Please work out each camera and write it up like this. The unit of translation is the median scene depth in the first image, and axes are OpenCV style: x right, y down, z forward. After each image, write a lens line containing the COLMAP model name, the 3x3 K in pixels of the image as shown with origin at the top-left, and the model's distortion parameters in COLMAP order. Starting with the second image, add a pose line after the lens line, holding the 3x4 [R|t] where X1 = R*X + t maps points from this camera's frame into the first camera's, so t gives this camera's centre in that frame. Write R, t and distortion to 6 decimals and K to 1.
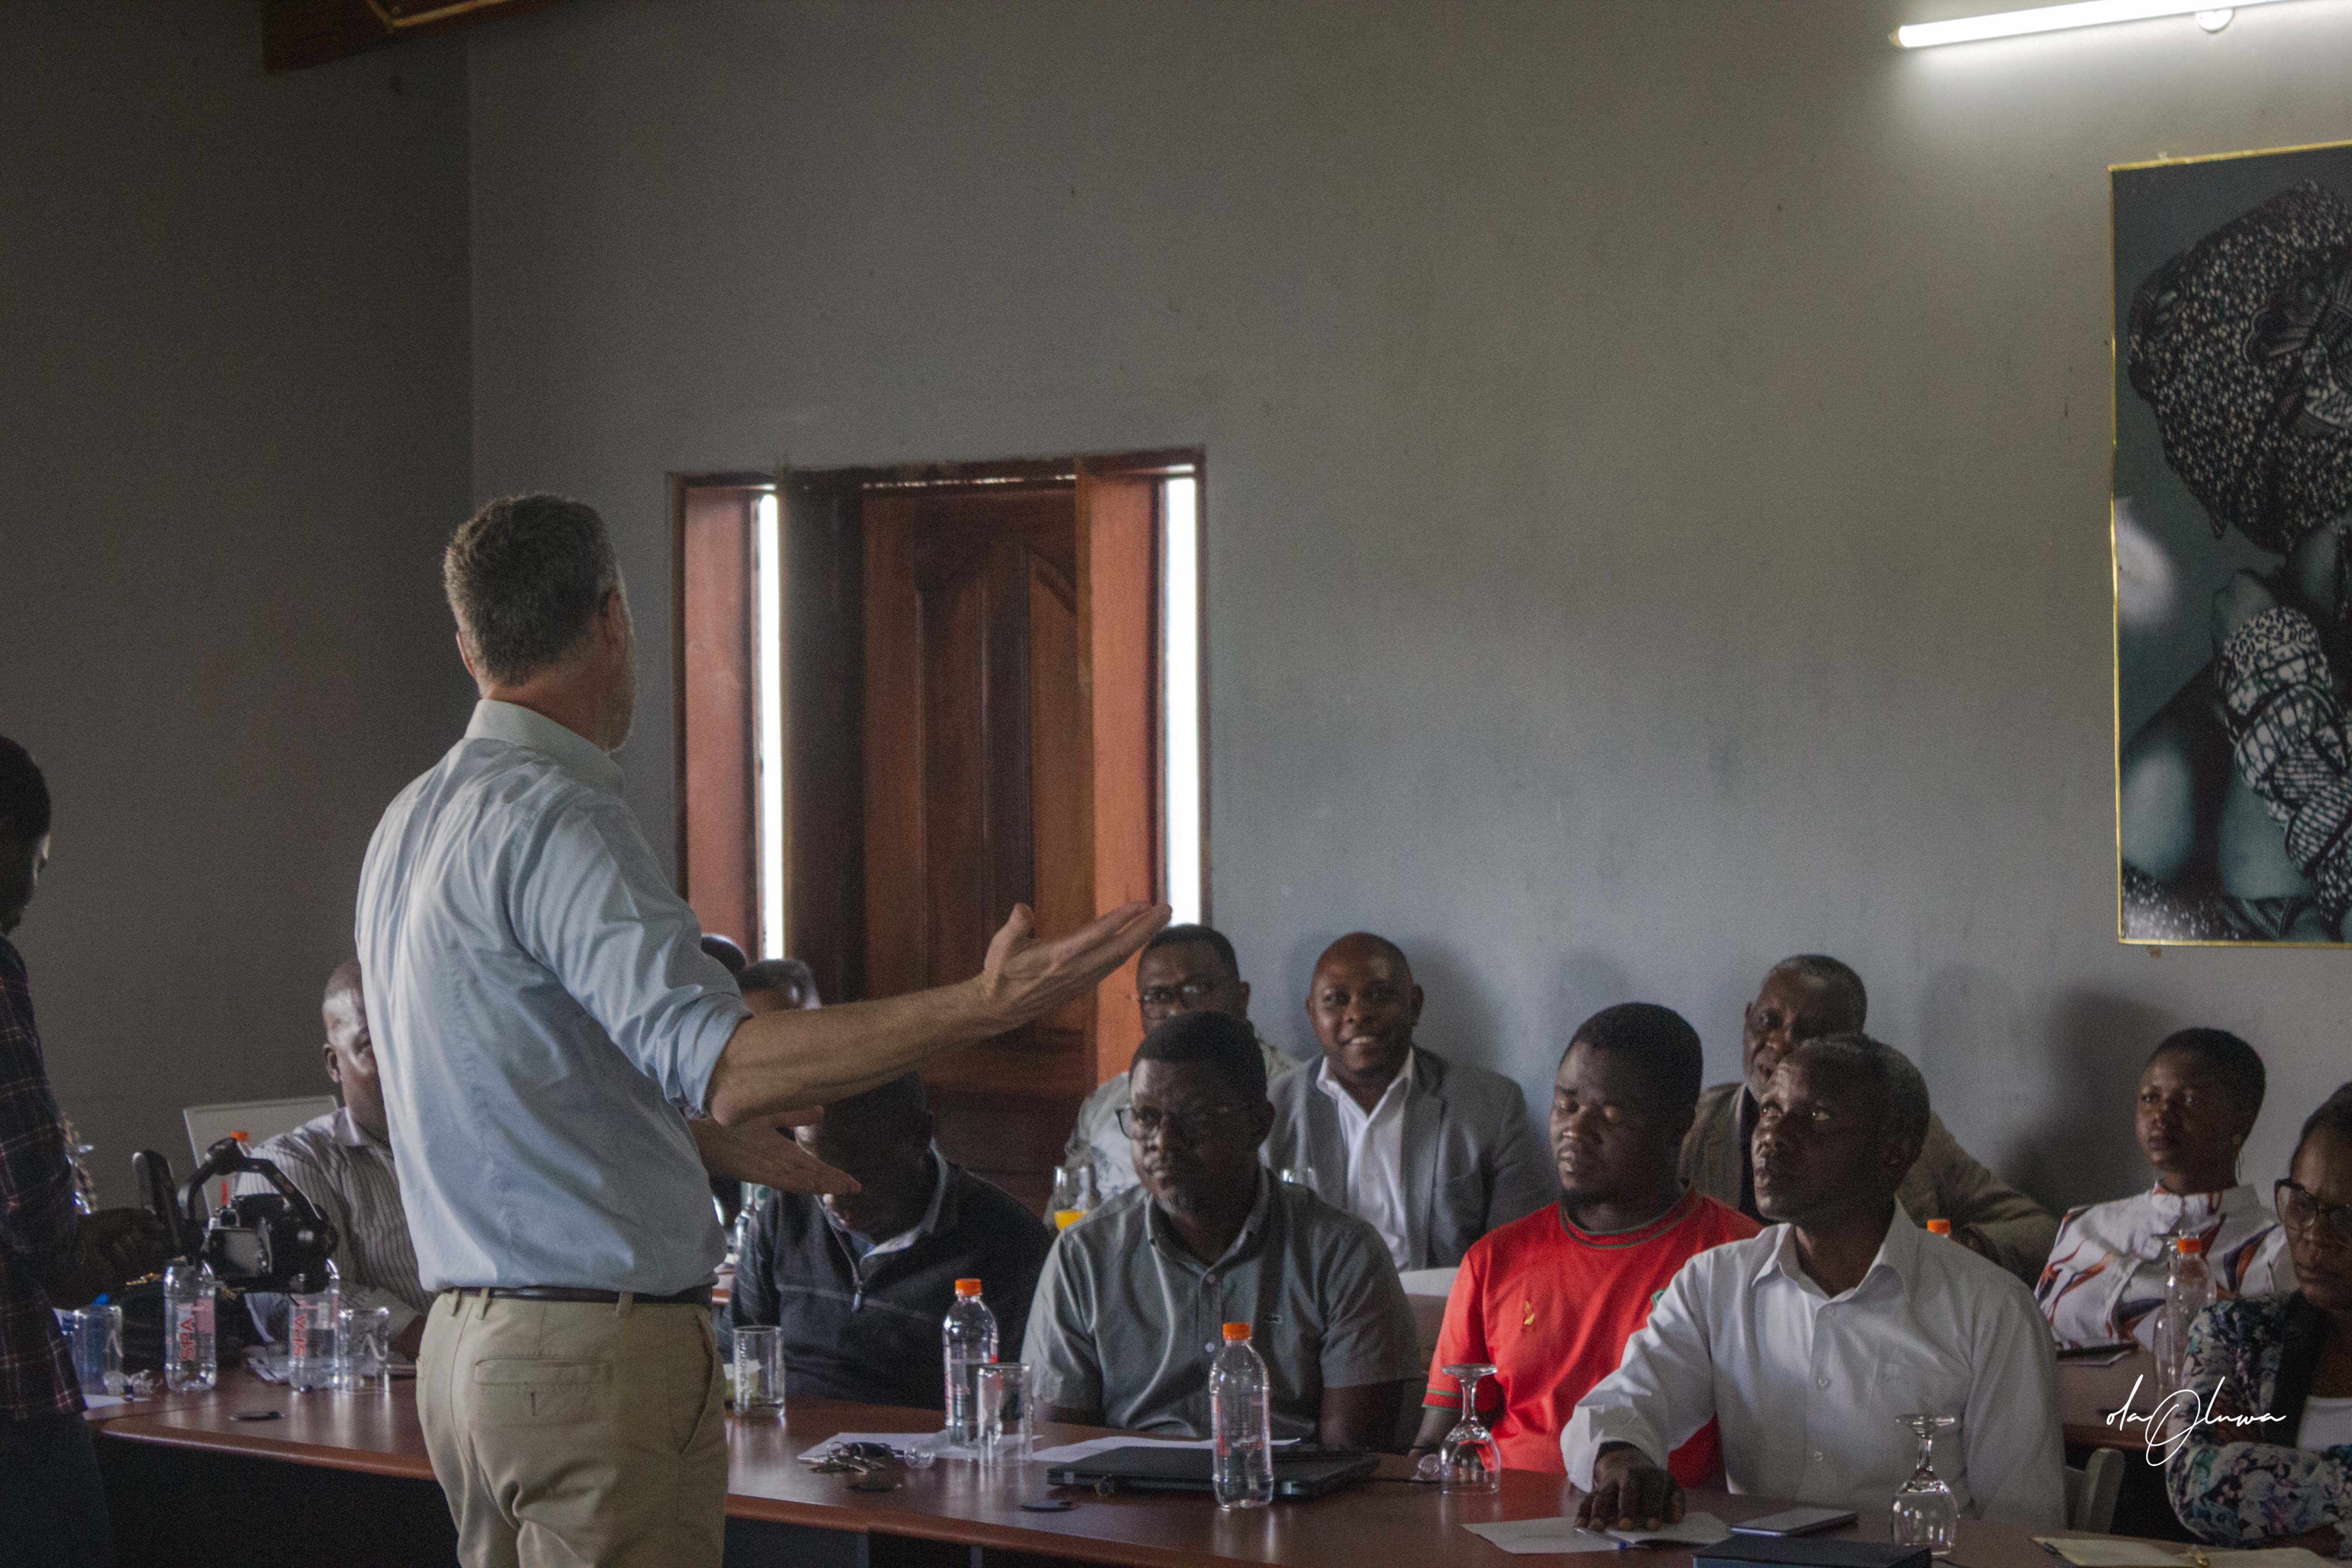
lens RADIAL K [[5736.9, 0, 1210.9], [0, 5736.9, 843.8], [0, 0, 1]] dist [0.047412, 0.553586]
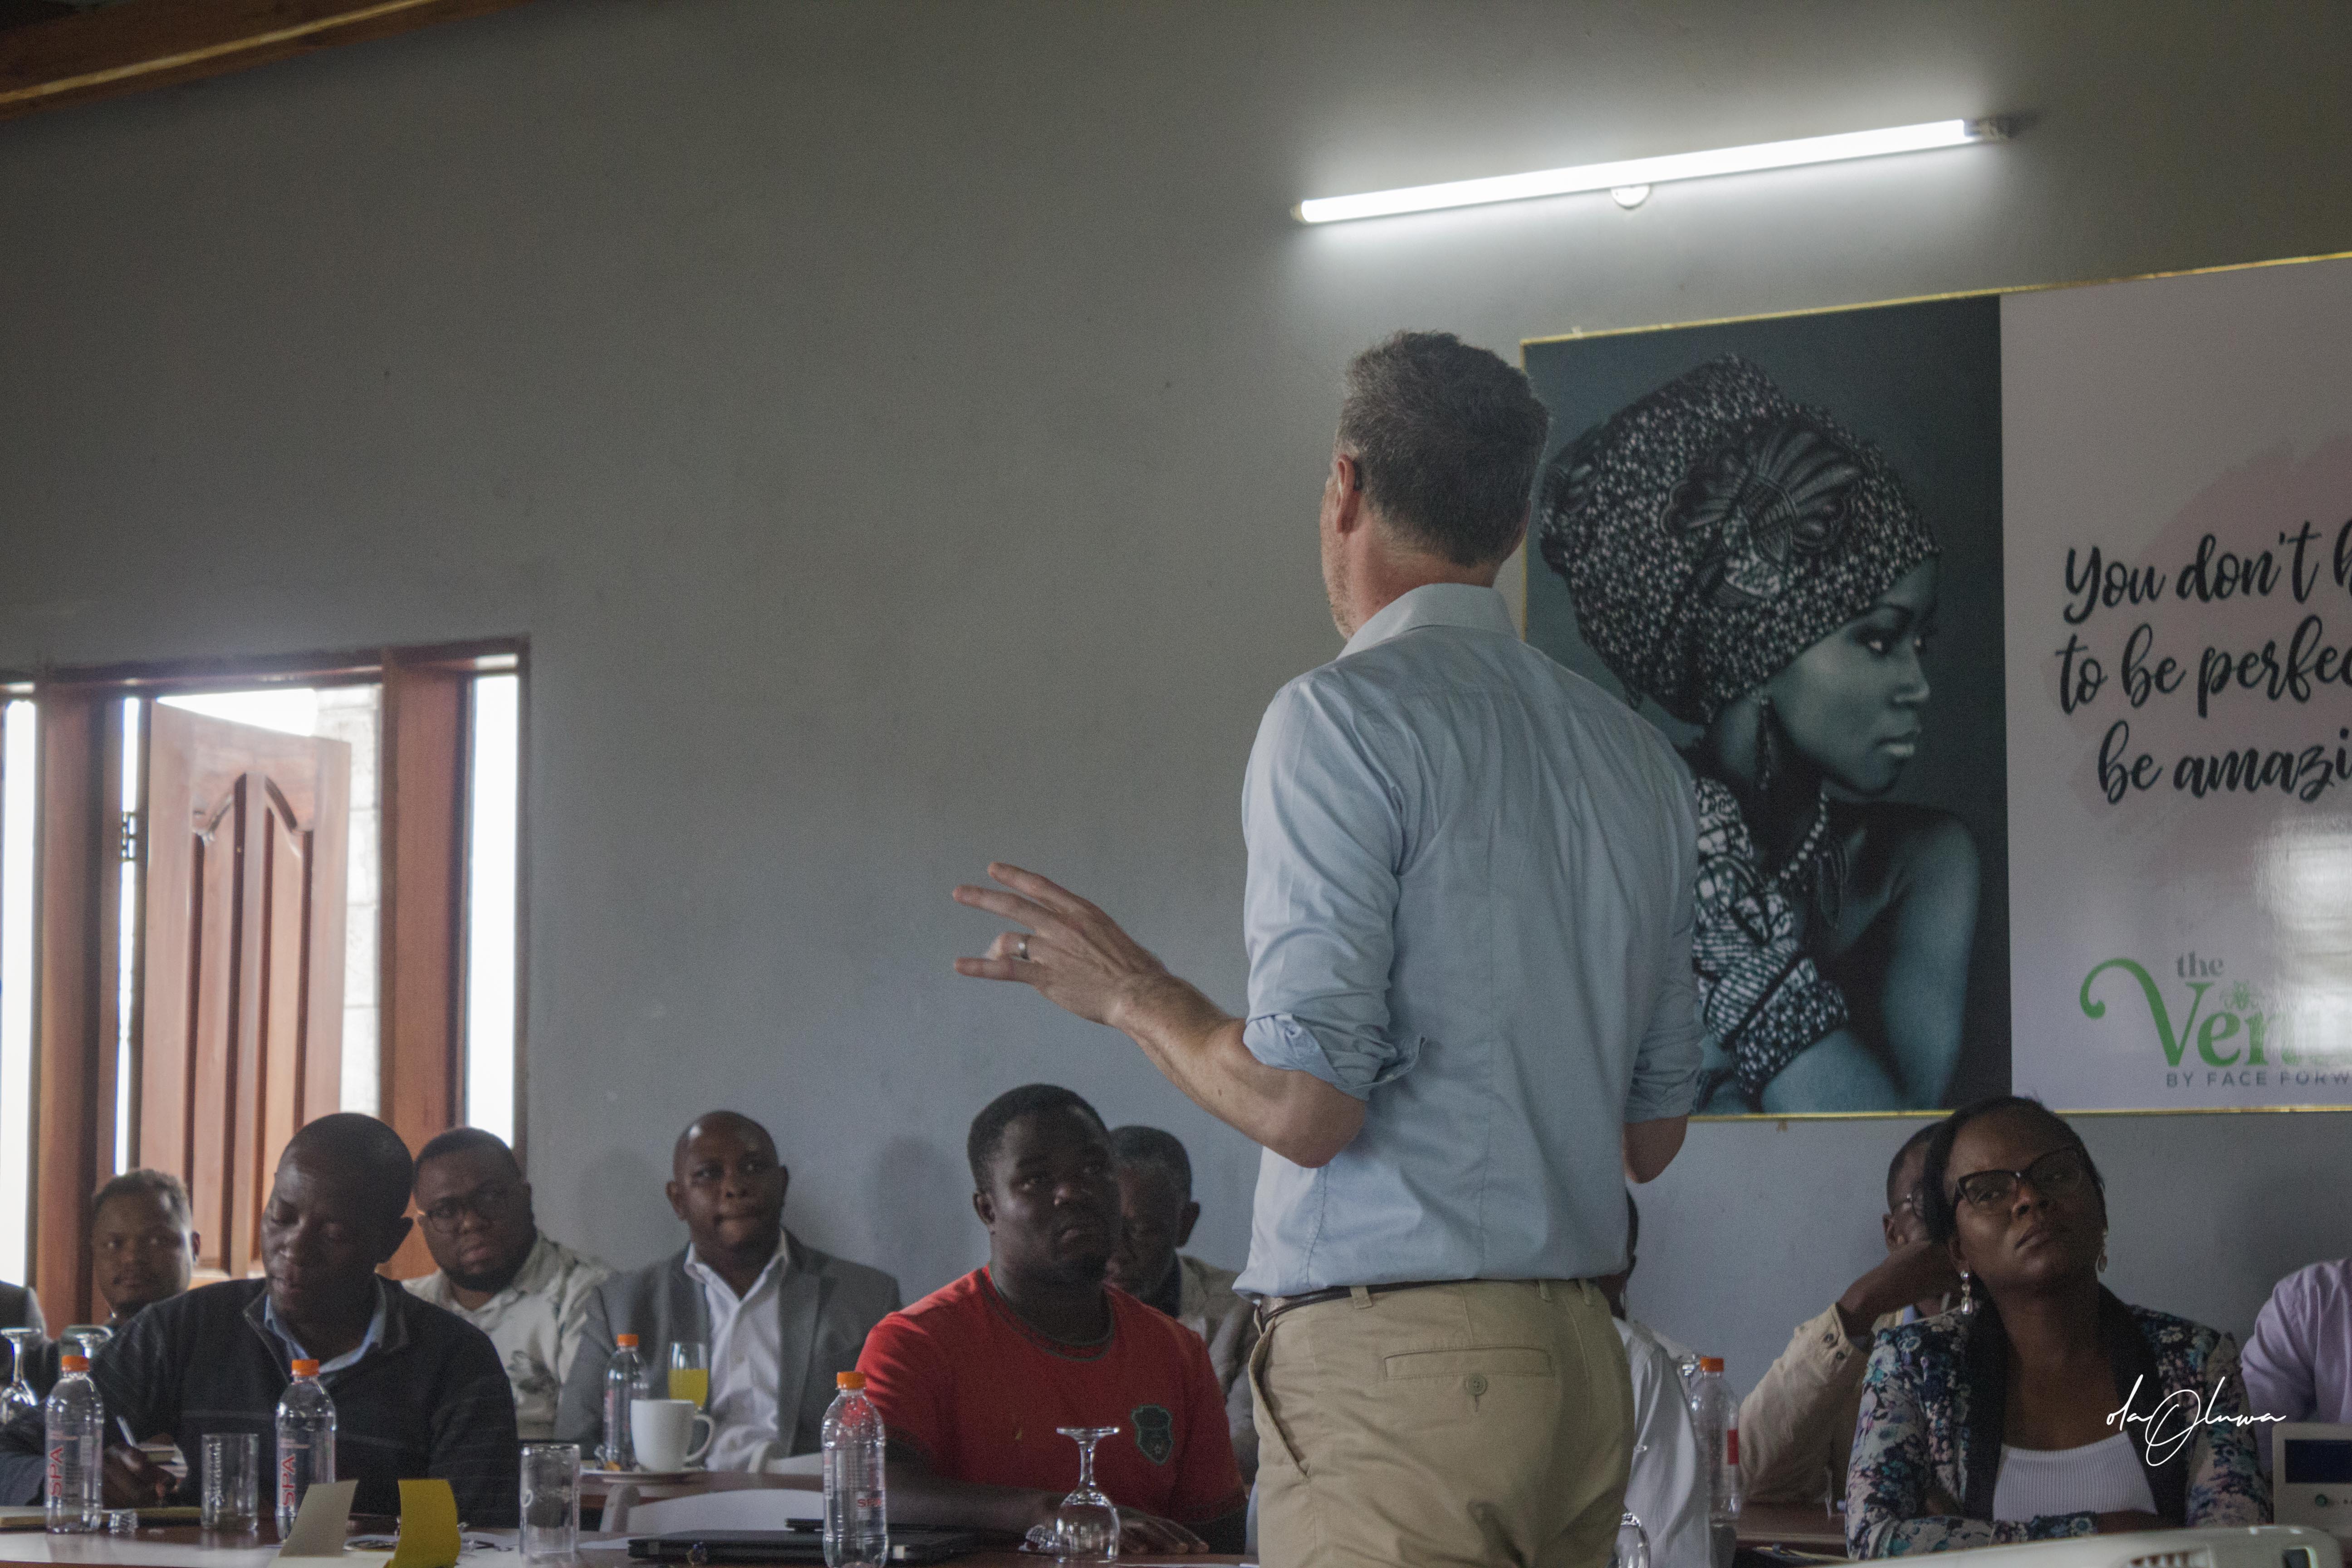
lens RADIAL K [[5736.9, 0, 1210.9], [0, 5736.9, 843.8], [0, 0, 1]] dist [0.047412, 0.553586]
pose [[0.980478, 0.025983, 0.194903, -0.089858], [-0.009089, 0.996160, -0.087076, 0.057296], [-0.196417, 0.083604, 0.976950, 0.049026]]
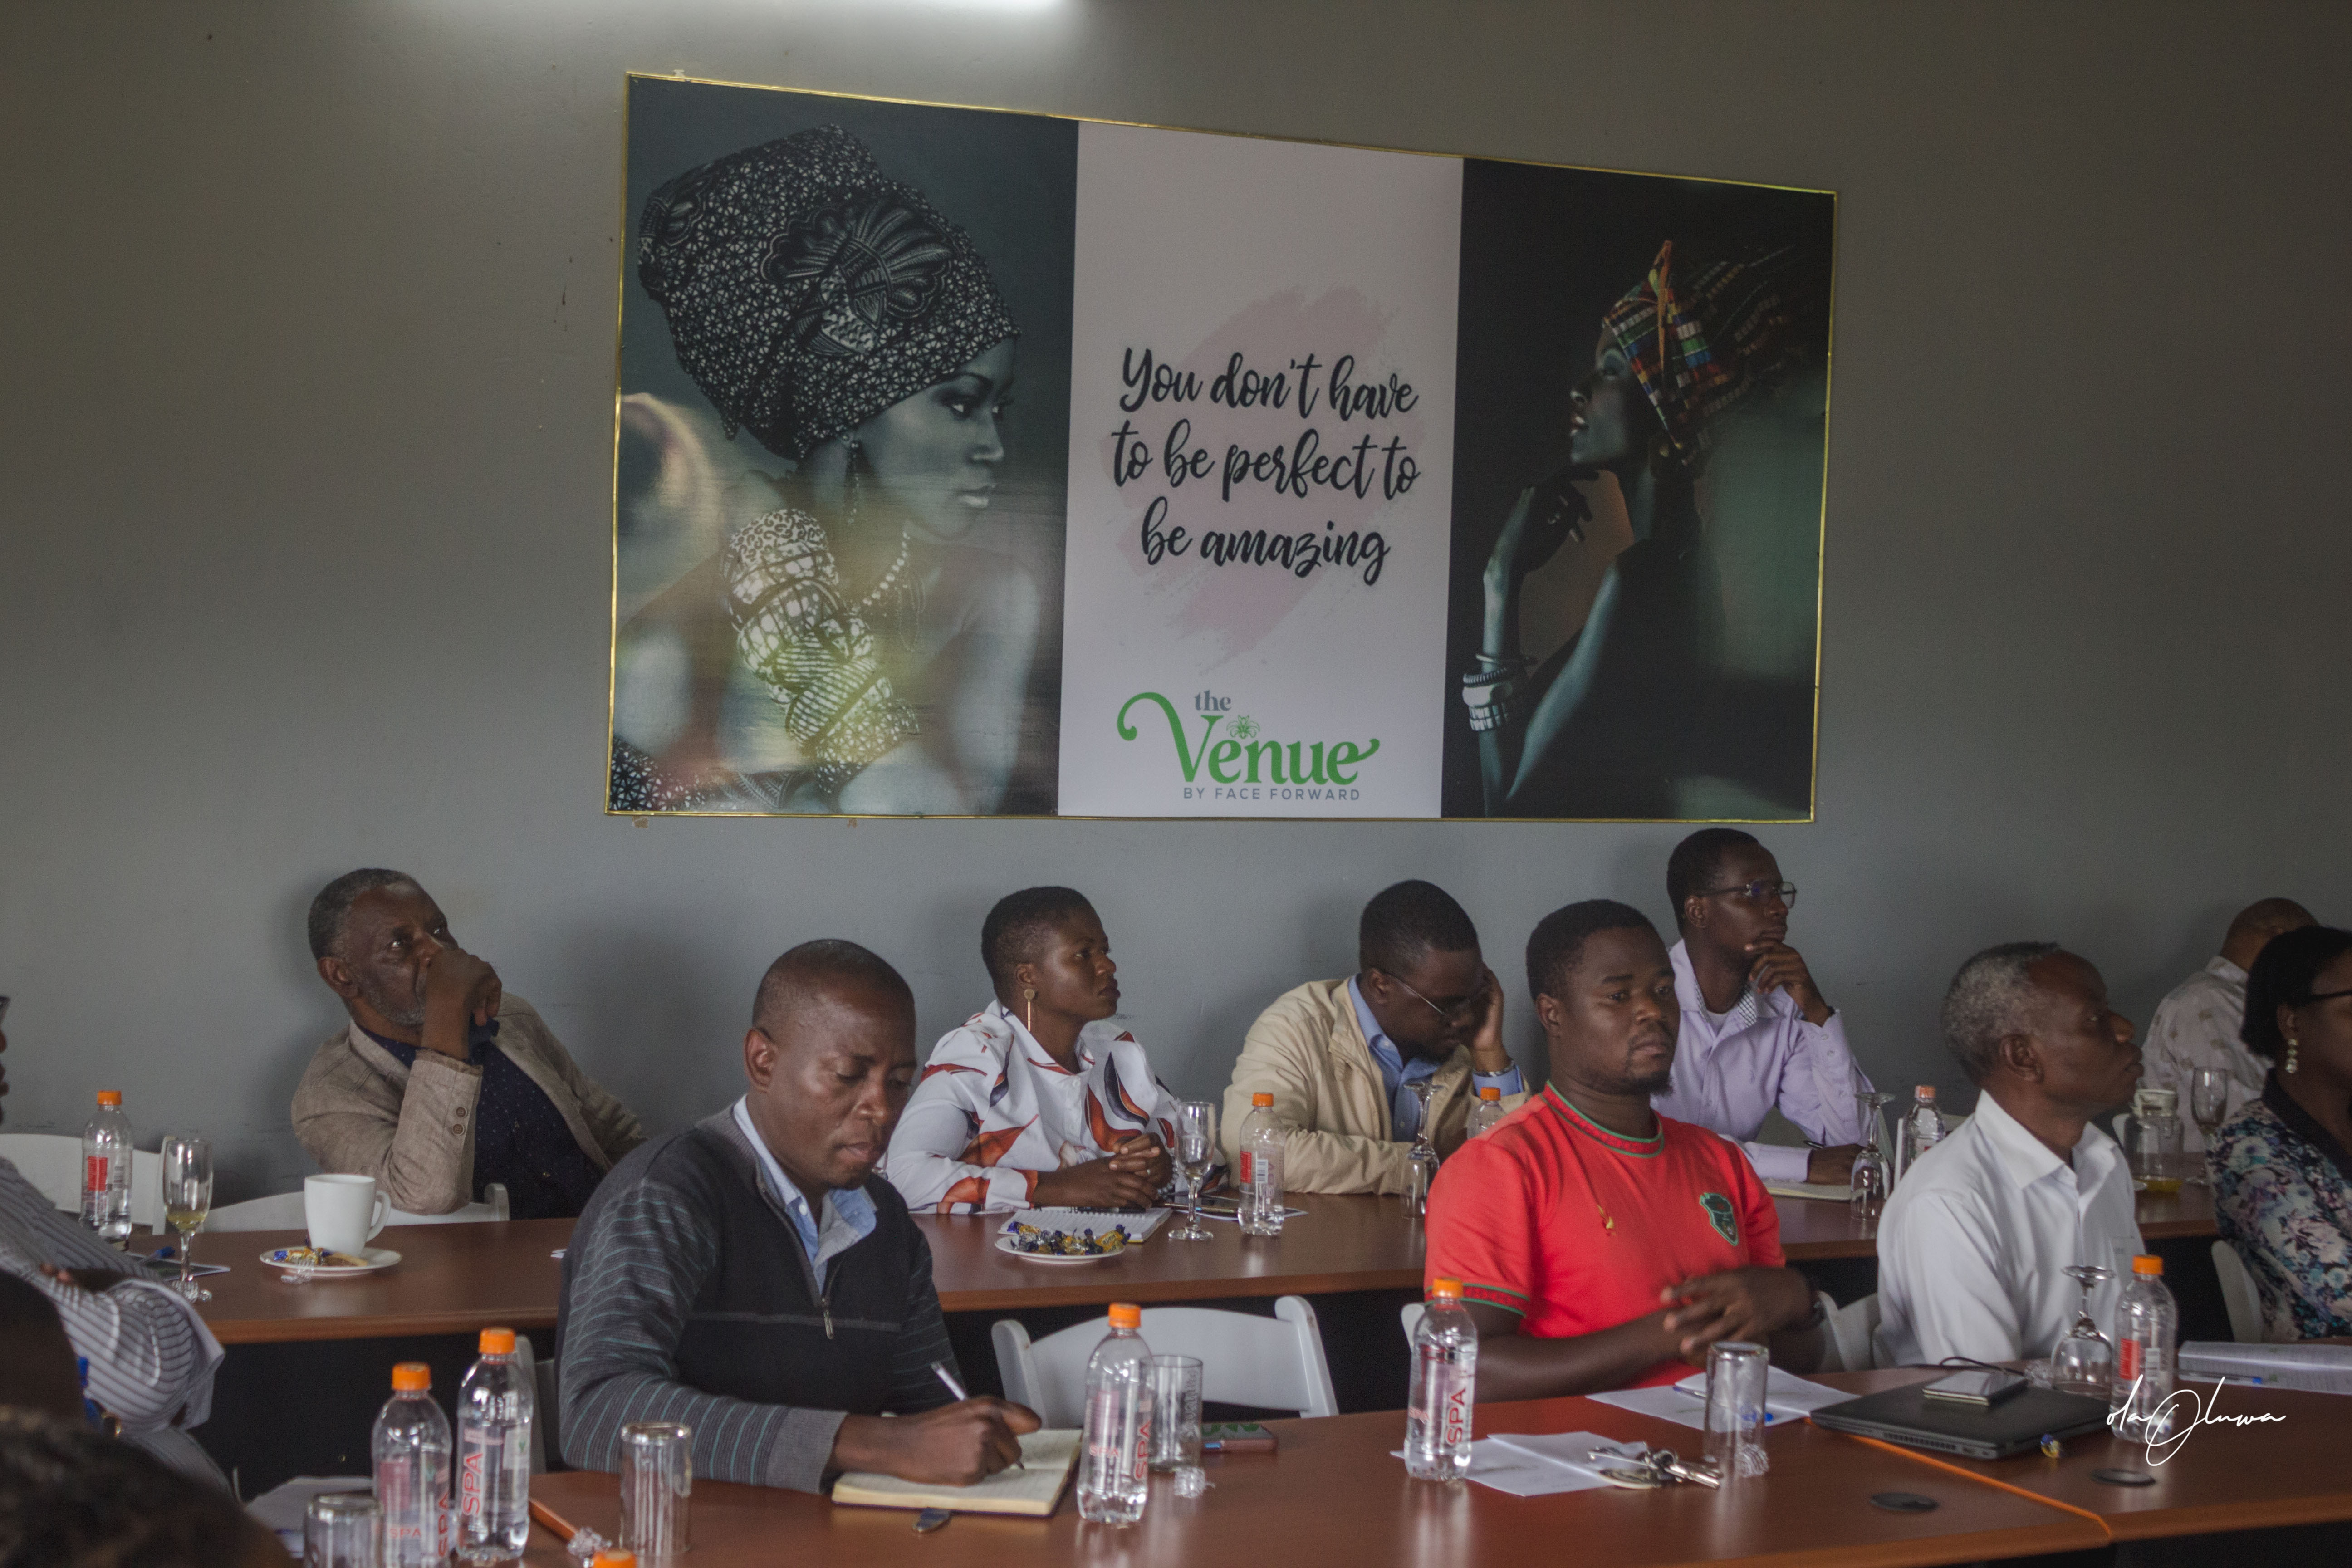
lens RADIAL K [[3739.4, 0, 1230.5], [0, 3739.4, 848.3], [0, 0, 1]] dist [-0.028965, 0.059105]
pose [[0.312039, -0.028258, 0.949649, -0.468740], [-0.024043, 0.999003, 0.037627, -0.005139], [-0.949765, -0.034573, 0.311049, 0.697128]]
